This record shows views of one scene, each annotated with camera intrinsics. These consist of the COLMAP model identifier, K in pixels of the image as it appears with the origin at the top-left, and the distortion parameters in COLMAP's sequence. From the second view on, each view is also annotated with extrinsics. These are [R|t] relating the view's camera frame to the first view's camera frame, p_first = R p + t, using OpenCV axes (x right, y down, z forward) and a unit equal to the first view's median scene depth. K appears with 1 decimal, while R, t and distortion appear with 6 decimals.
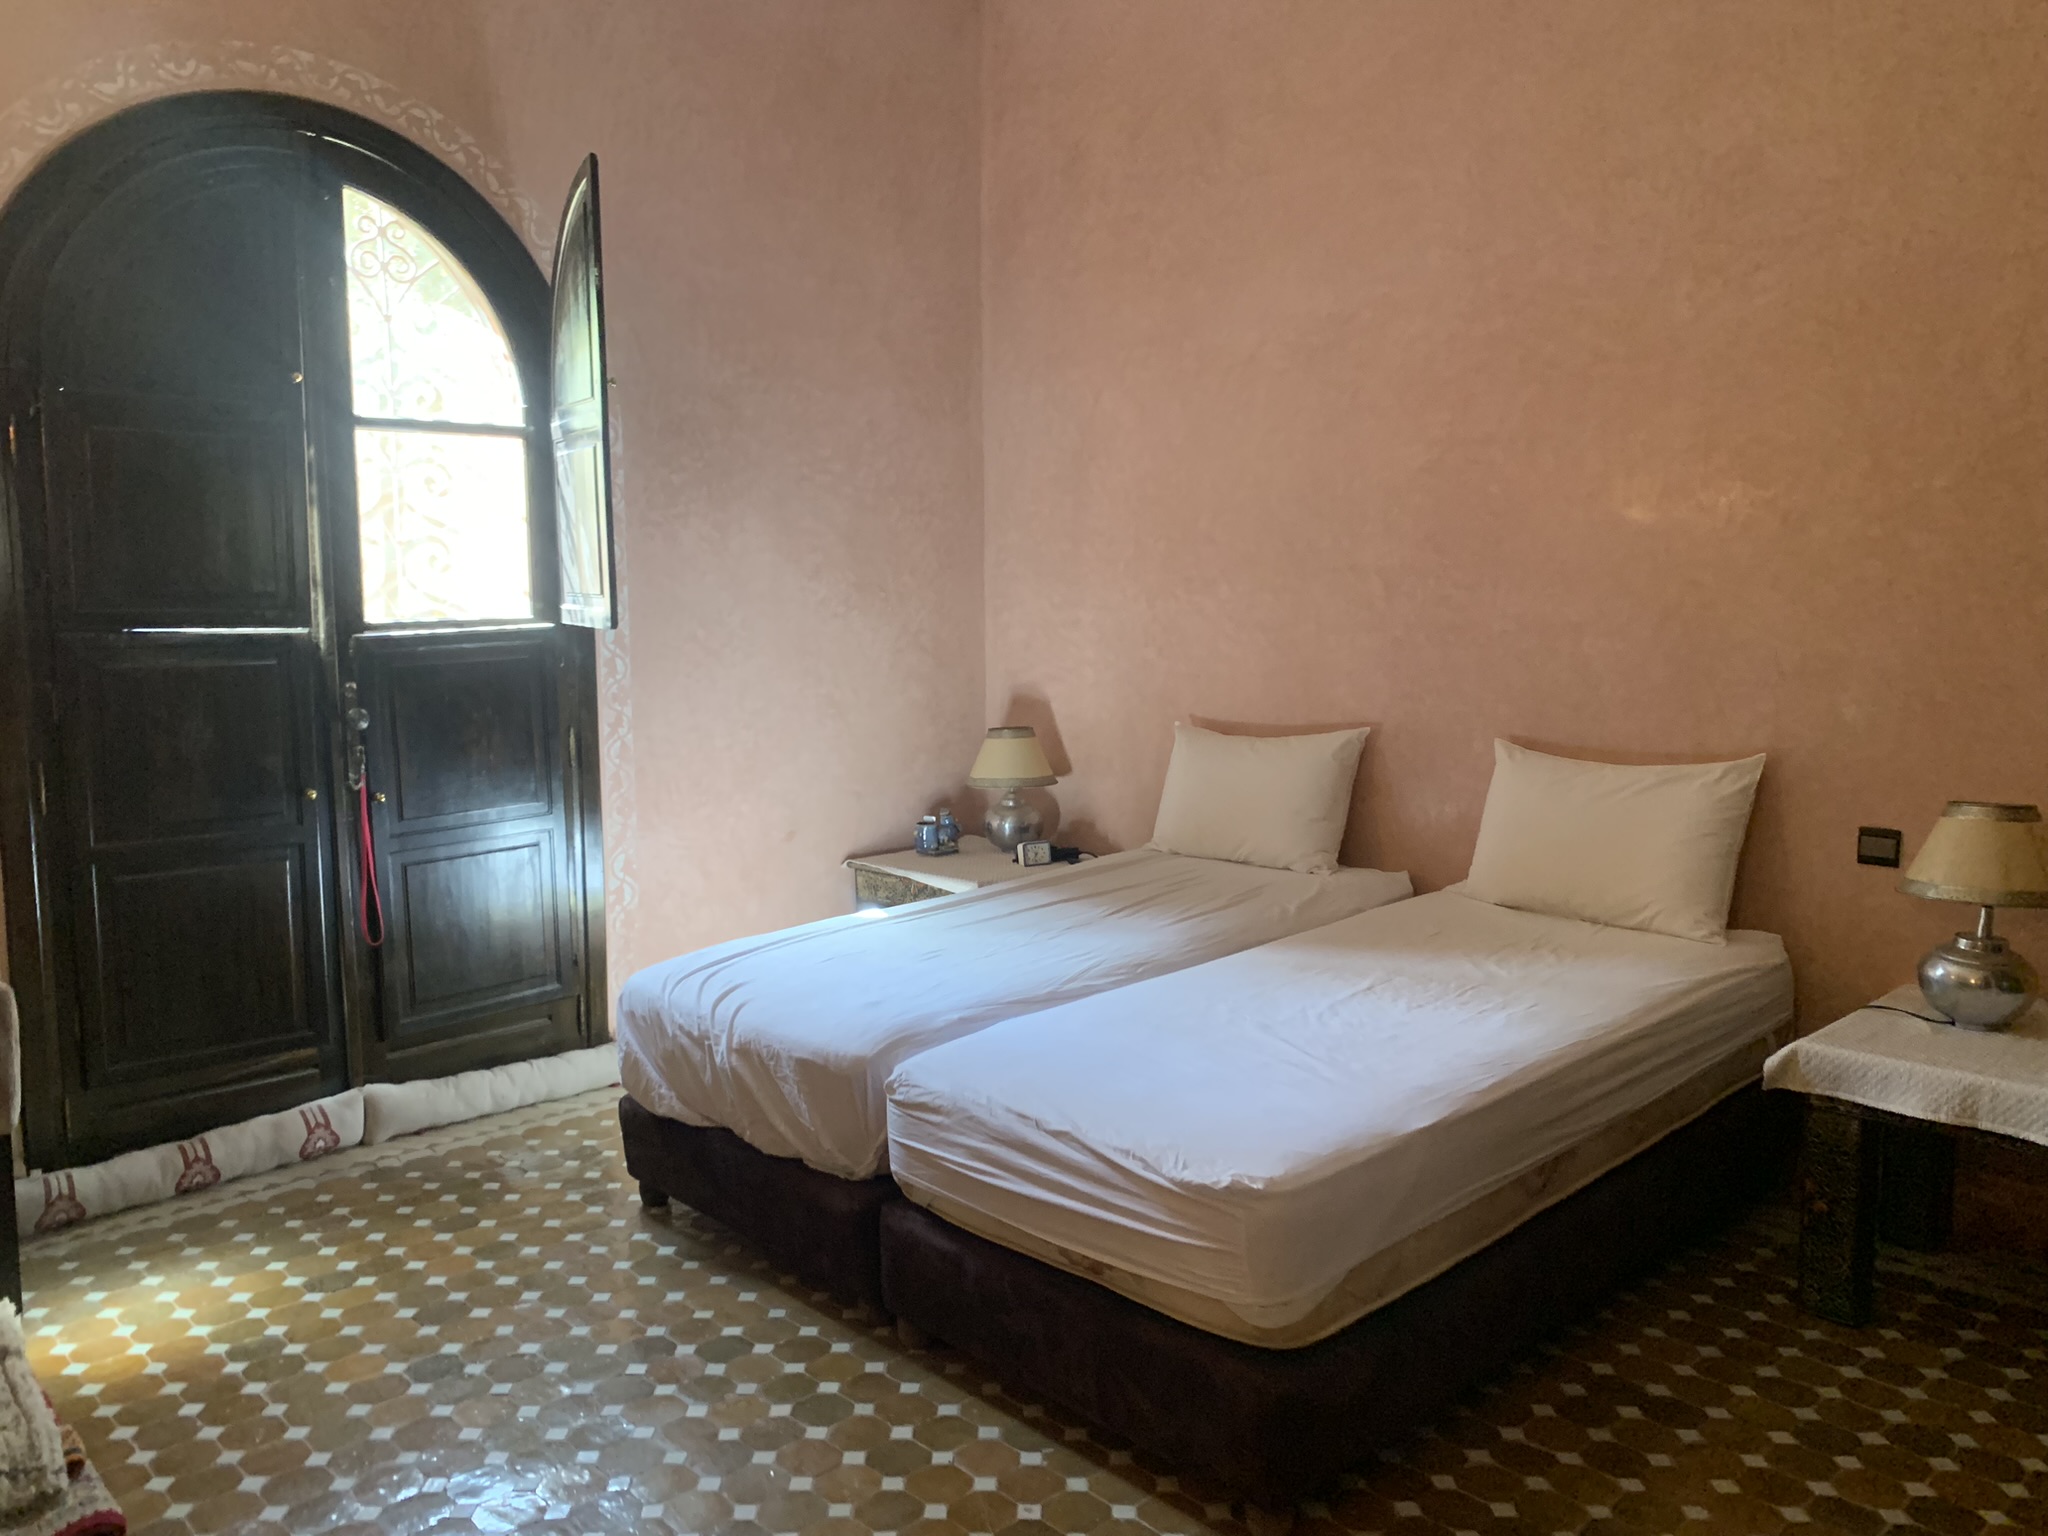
lens RADIAL K [[1554.2, 0, 1024.0], [0, 1554.2, 768.0], [0, 0, 1]] dist [0.002259, 0.017004]
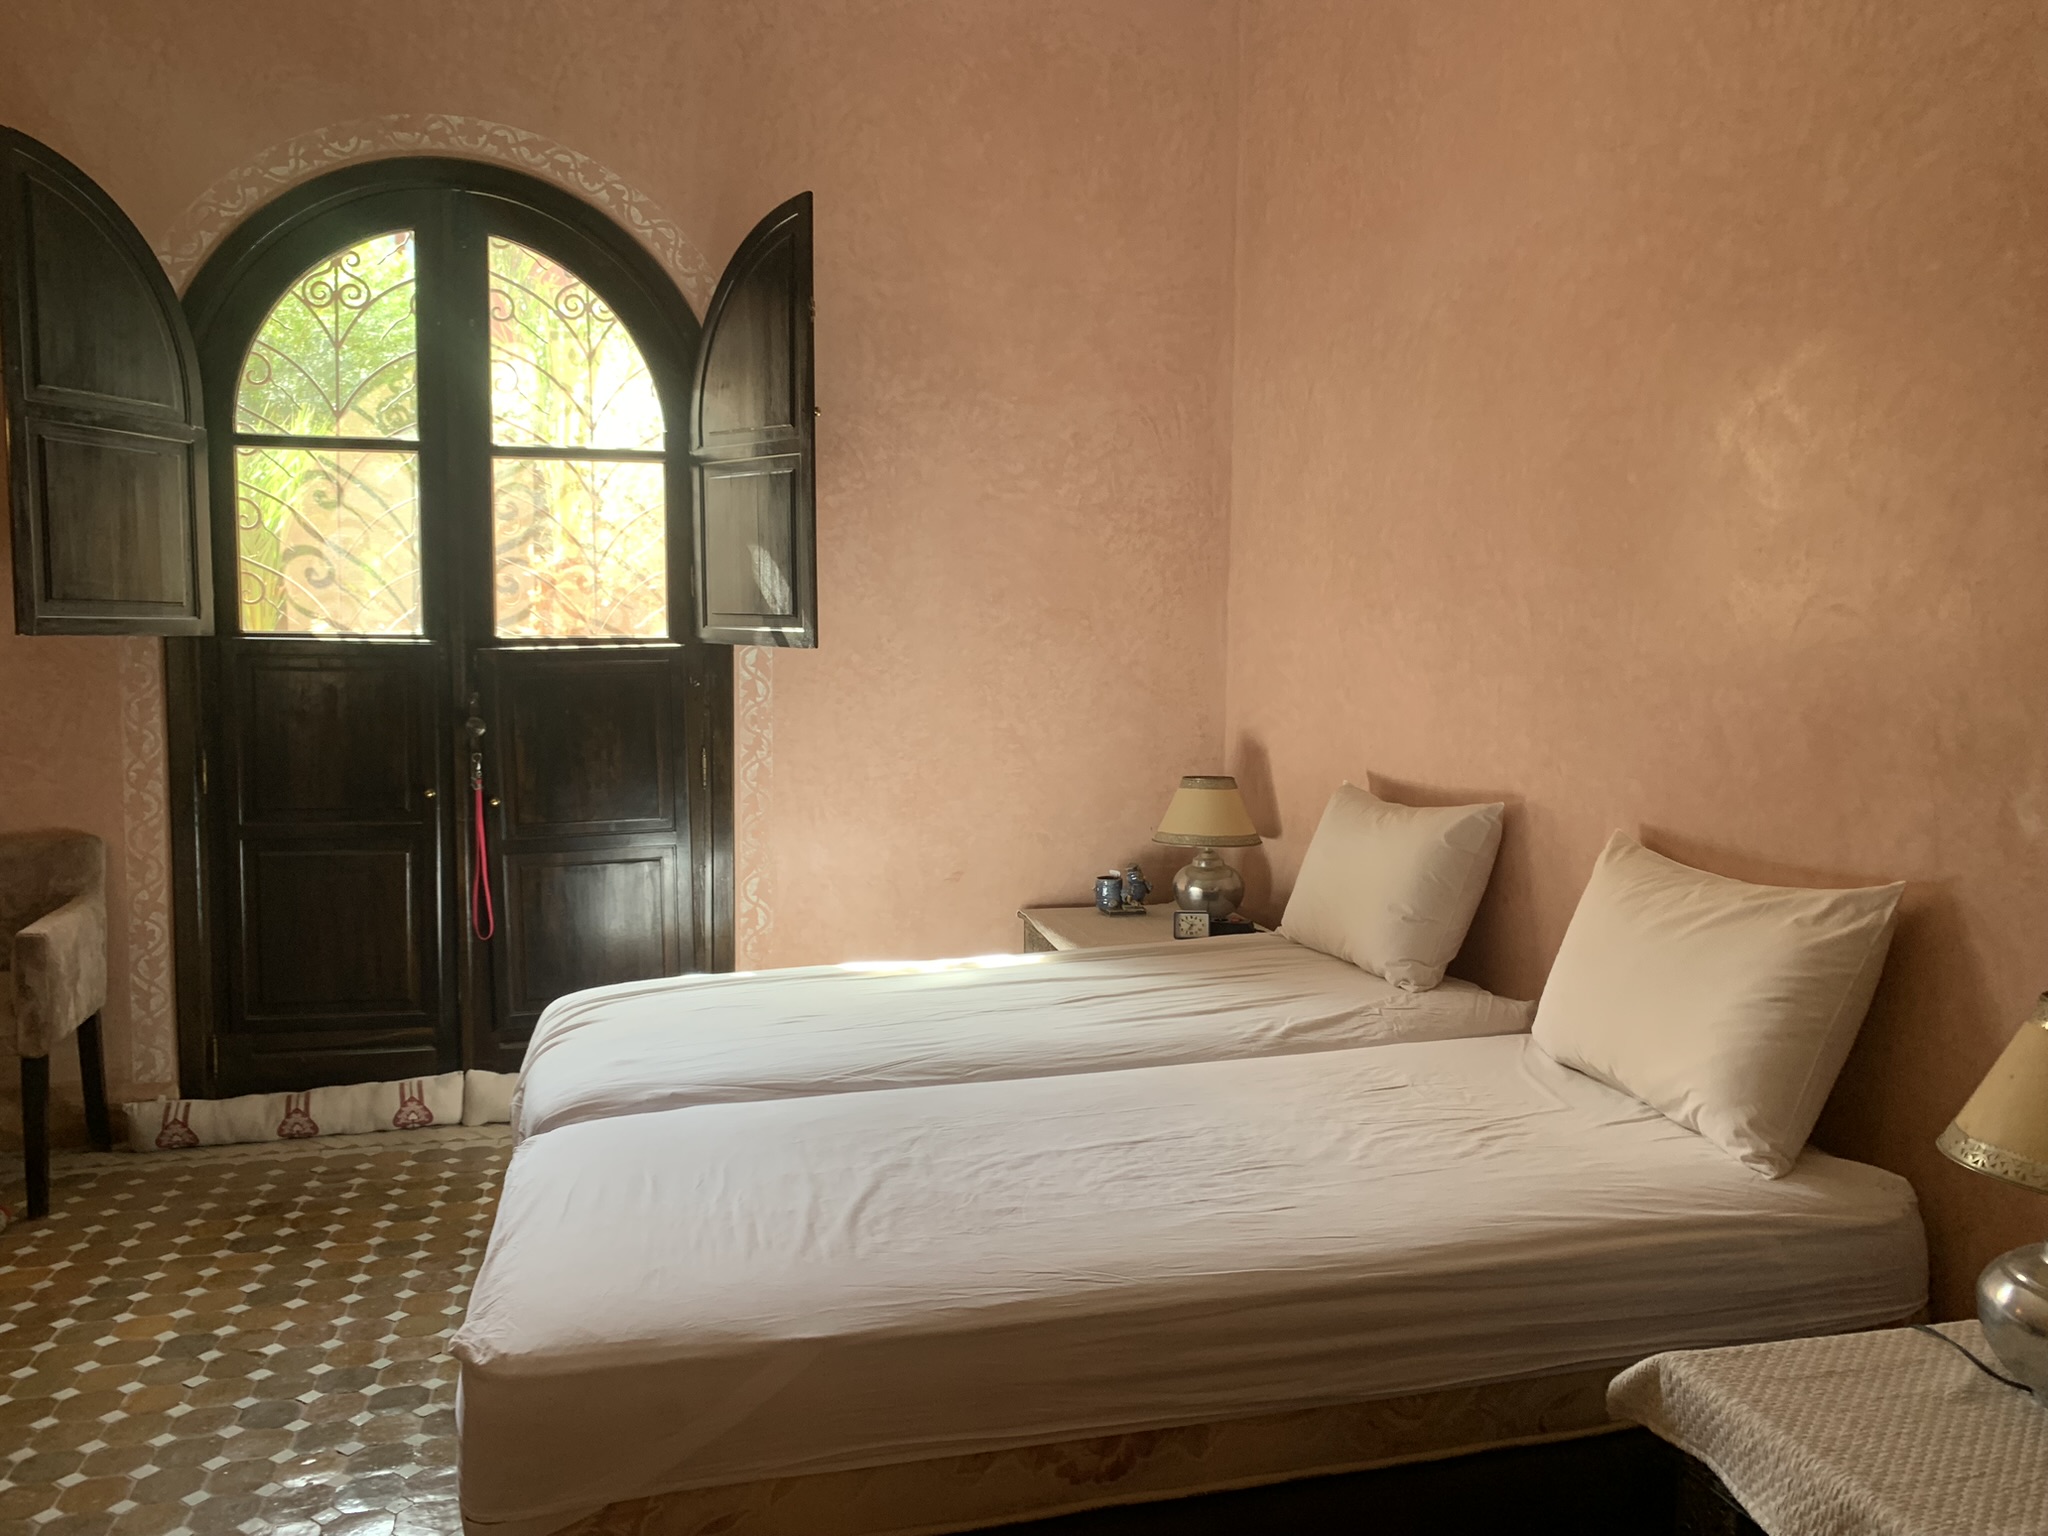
lens RADIAL K [[1549.7, 0, 1027.4], [0, 1549.7, 761.6], [0, 0, 1]] dist [0.038717, -0.039263]
pose [[0.865144, 0.056900, -0.498286, 0.438998], [-0.072336, 0.997312, -0.011707, -0.022452], [0.496280, 0.046172, 0.866934, 0.259208]]
